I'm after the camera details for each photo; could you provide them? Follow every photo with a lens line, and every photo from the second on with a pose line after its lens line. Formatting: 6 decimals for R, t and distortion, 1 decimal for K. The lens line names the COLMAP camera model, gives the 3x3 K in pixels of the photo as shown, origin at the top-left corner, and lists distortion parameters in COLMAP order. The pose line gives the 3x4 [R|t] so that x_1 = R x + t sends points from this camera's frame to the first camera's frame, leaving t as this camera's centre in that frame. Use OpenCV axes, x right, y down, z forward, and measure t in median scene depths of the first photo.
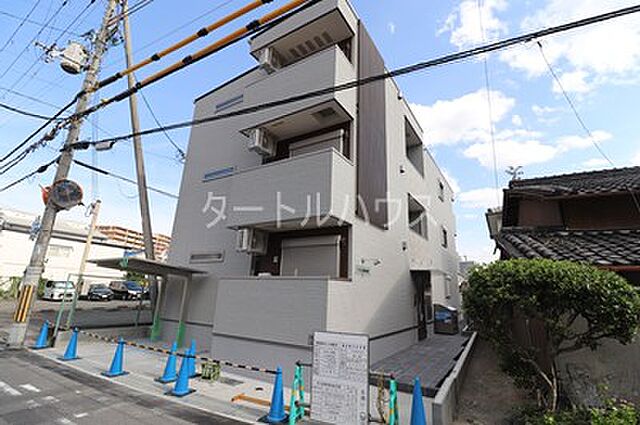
lens RADIAL K [[302.3, 0, 321.2], [0, 302.3, 213.5], [0, 0, 1]] dist [0.006778, 0.000248]
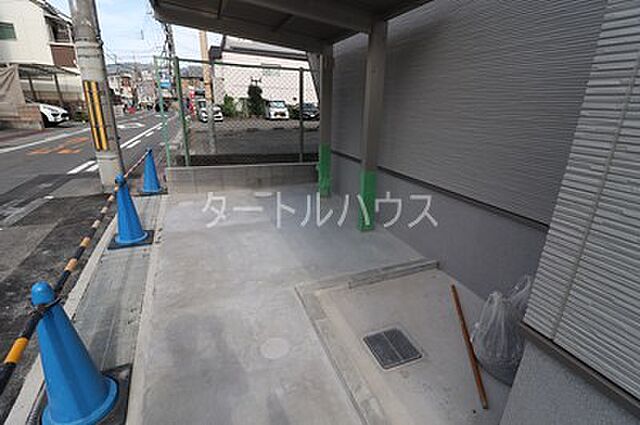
lens RADIAL K [[302.3, 0, 321.3], [0, 302.3, 211.3], [0, 0, 1]] dist [0.006778, 0.000248]
pose [[0.803575, 0.173541, -0.569342, -0.102919], [0.157787, 0.860216, 0.484904, 0.080486], [0.573908, -0.479492, 0.663865, 0.259185]]
